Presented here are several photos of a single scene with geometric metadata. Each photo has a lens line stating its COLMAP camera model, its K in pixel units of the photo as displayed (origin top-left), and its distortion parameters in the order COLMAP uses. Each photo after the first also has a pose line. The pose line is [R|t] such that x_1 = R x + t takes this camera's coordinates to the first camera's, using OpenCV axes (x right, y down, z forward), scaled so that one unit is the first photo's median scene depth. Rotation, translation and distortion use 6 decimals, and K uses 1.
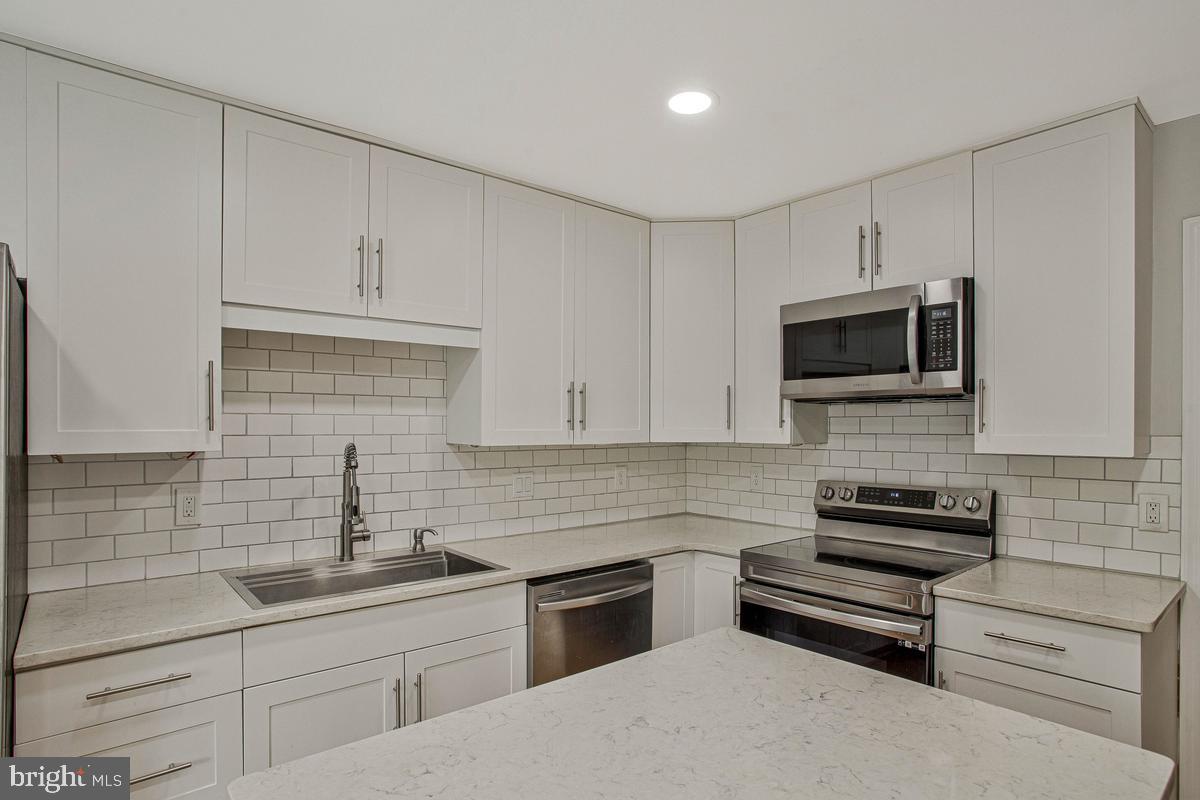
lens RADIAL K [[661.2, 0, 559.2], [0, 661.2, 439.4], [0, 0, 1]] dist [-0.027656, 0.001536]
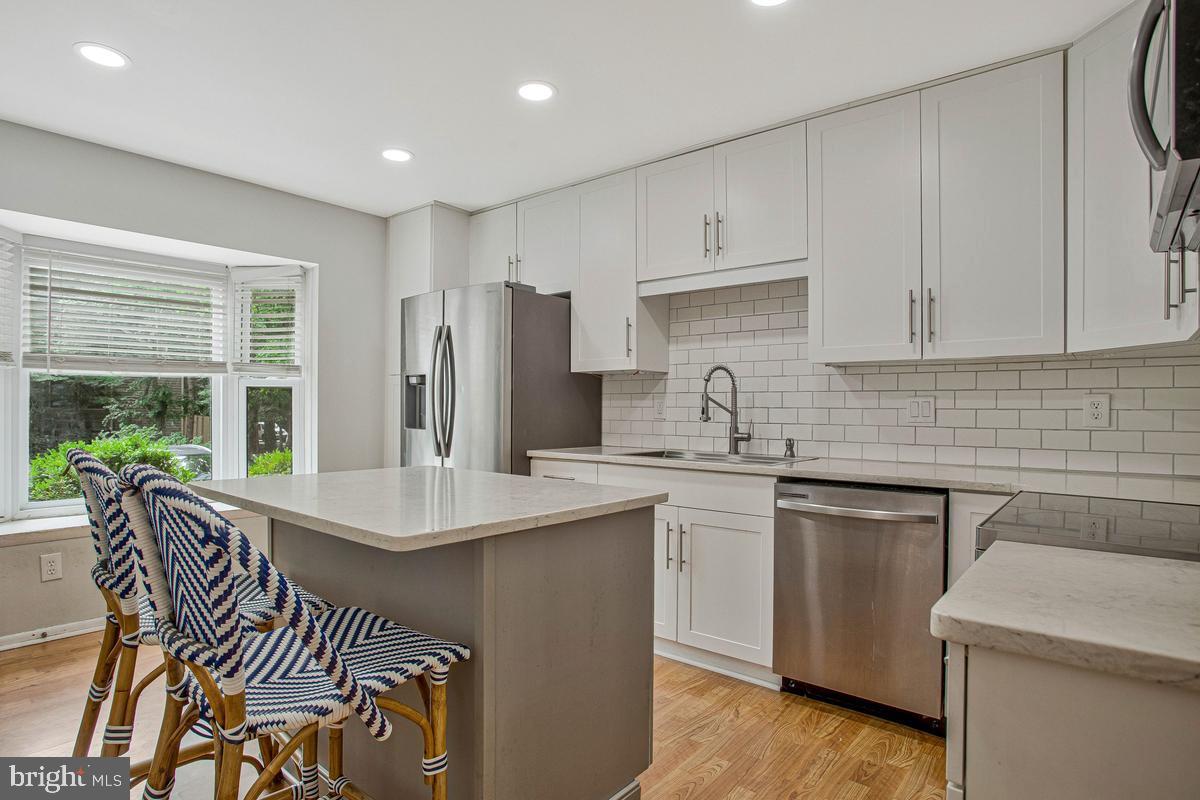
lens RADIAL K [[634.4, 0, 600.0], [0, 634.4, 400.0], [0, 0, 1]] dist [-0.000240, -0.000034]
pose [[0.217061, -0.006039, -0.976139, 0.852059], [-0.028465, 0.999516, -0.012513, 0.094497], [0.975743, 0.030502, 0.216785, 0.441355]]
